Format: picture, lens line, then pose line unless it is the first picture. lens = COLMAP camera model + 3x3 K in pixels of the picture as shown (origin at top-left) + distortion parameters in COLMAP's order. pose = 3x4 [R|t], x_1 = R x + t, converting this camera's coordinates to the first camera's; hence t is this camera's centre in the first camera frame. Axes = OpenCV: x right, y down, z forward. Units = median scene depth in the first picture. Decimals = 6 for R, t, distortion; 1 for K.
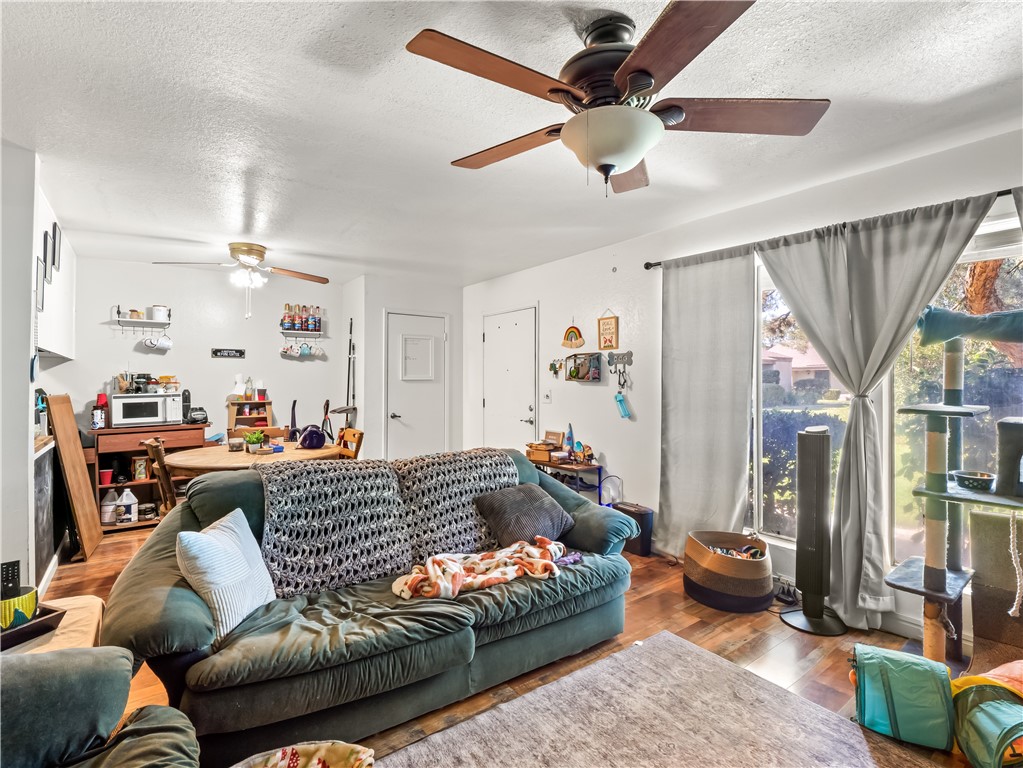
lens RADIAL K [[497.2, 0, 507.1], [0, 497.2, 381.7], [0, 0, 1]] dist [-0.012819, -0.001054]
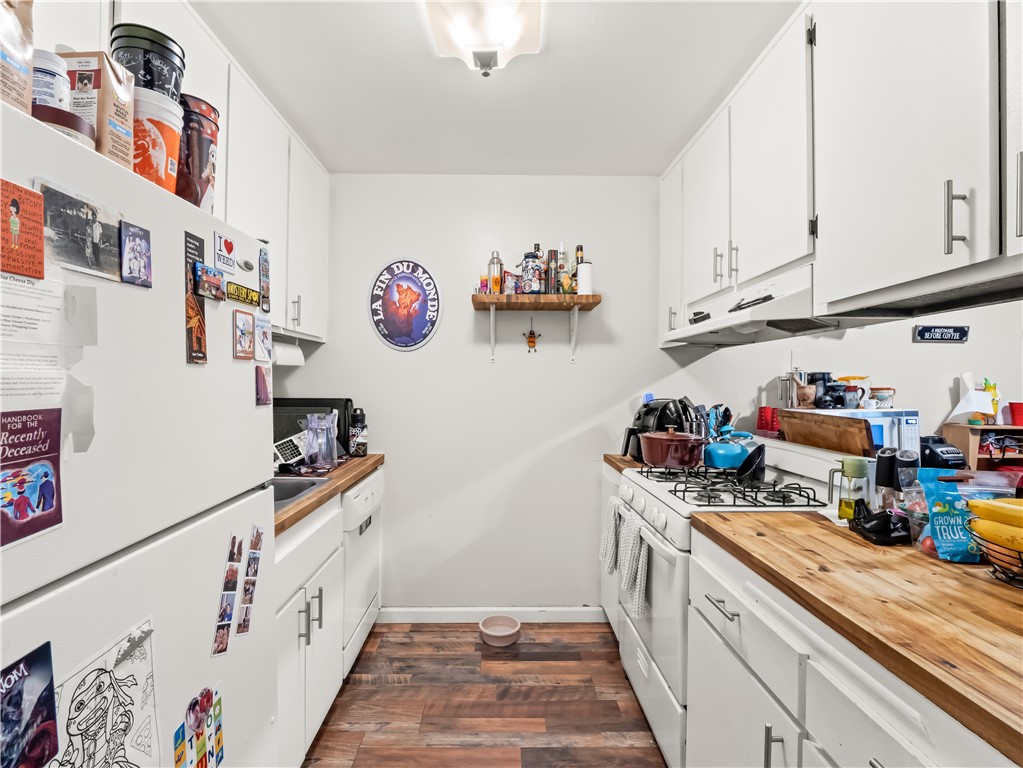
lens RADIAL K [[497.2, 0, 507.1], [0, 497.2, 381.7], [0, 0, 1]] dist [-0.012819, -0.001054]
pose [[0.818505, 0.004450, -0.574482, -0.715170], [-0.007306, 0.999970, -0.002663, -0.001276], [0.574453, 0.006377, 0.818513, 0.332502]]
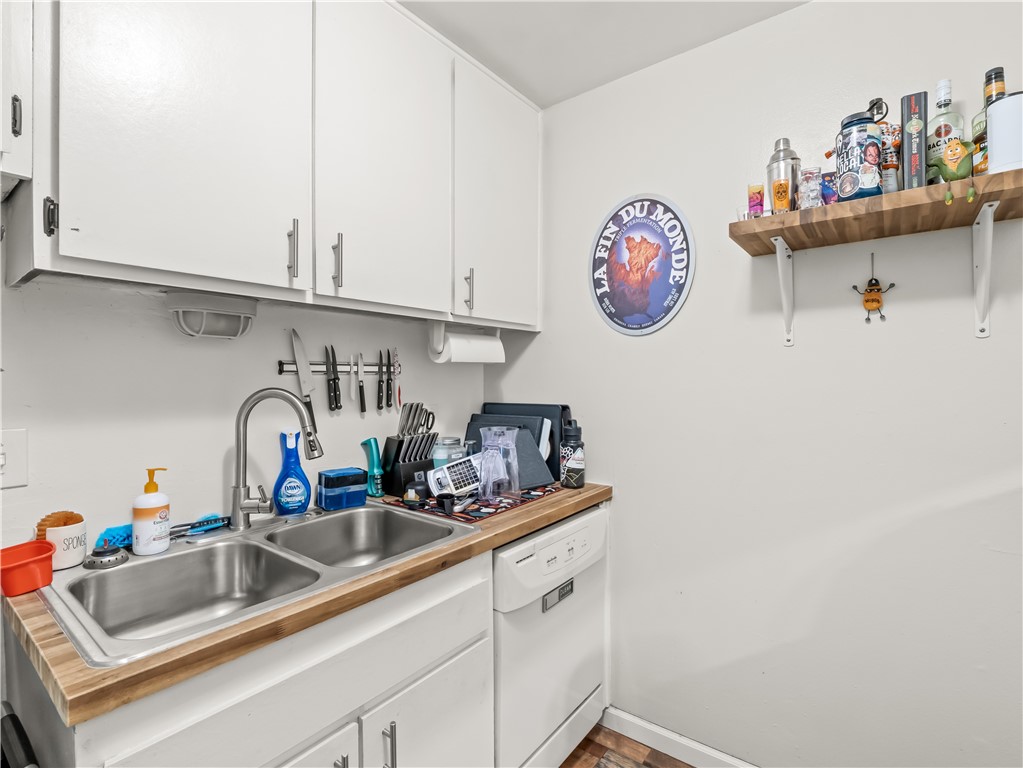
lens RADIAL K [[497.2, 0, 507.1], [0, 497.2, 381.7], [0, 0, 1]] dist [-0.012819, -0.001054]
pose [[0.277464, -0.001172, -0.960735, -0.805686], [0.005100, 0.999987, 0.000253, -0.002327], [0.960722, -0.004970, 0.277467, 0.537874]]
